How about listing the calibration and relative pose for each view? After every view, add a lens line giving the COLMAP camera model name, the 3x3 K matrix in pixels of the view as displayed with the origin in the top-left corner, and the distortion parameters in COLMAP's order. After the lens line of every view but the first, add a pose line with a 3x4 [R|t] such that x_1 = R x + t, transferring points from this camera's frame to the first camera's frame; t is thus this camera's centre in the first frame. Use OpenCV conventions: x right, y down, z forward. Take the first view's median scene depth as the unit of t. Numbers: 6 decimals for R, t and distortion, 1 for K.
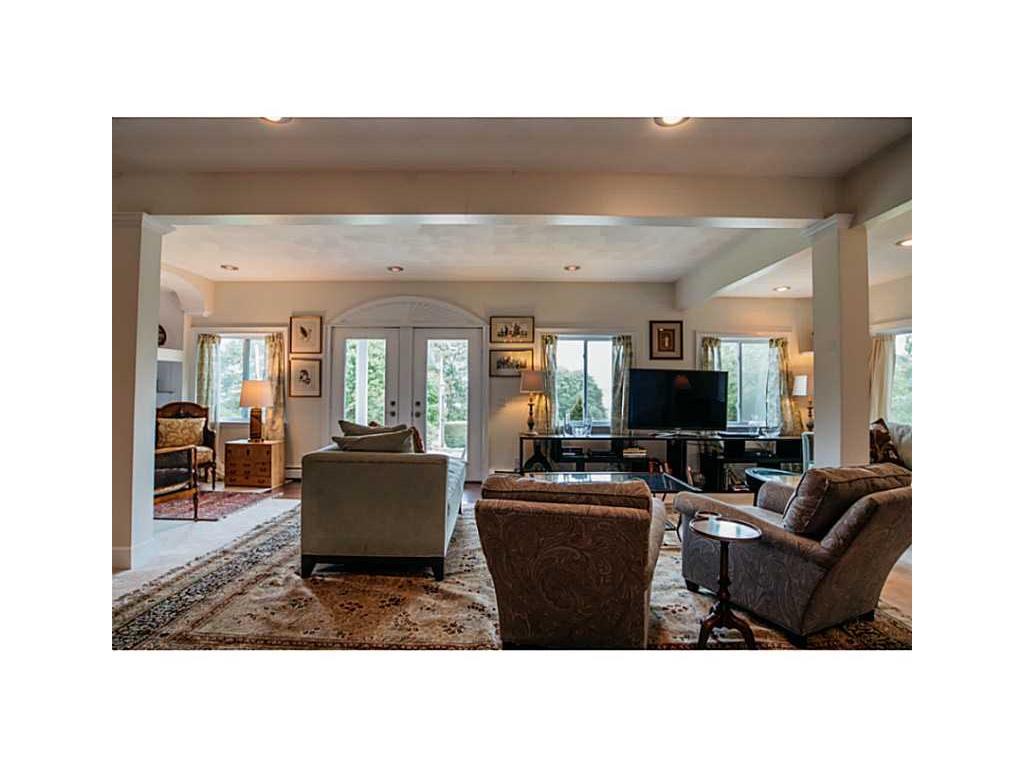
lens RADIAL K [[413.1, 0, 512.0], [0, 413.1, 384.0], [0, 0, 1]] dist [-0.039822, 0.000164]
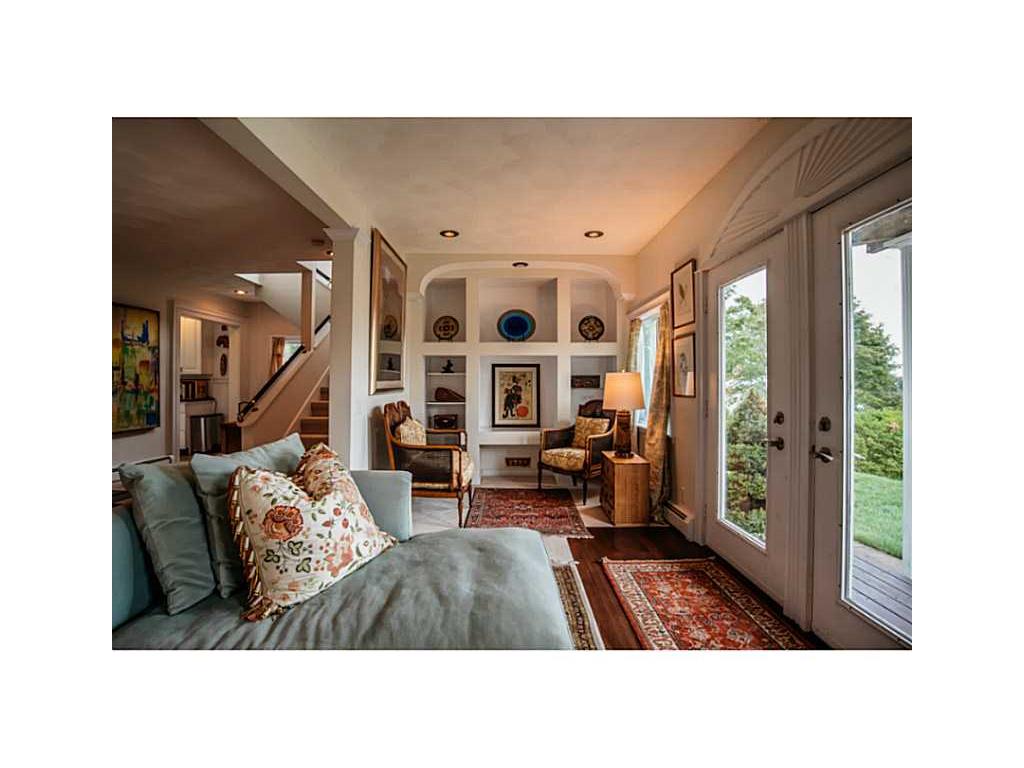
lens RADIAL K [[413.1, 0, 512.0], [0, 413.1, 384.0], [0, 0, 1]] dist [-0.039822, 0.000164]
pose [[0.004265, -0.004212, -0.999982, 0.104285], [0.014537, 0.999886, -0.004149, 0.010290], [0.999885, -0.014519, 0.004326, 0.738593]]
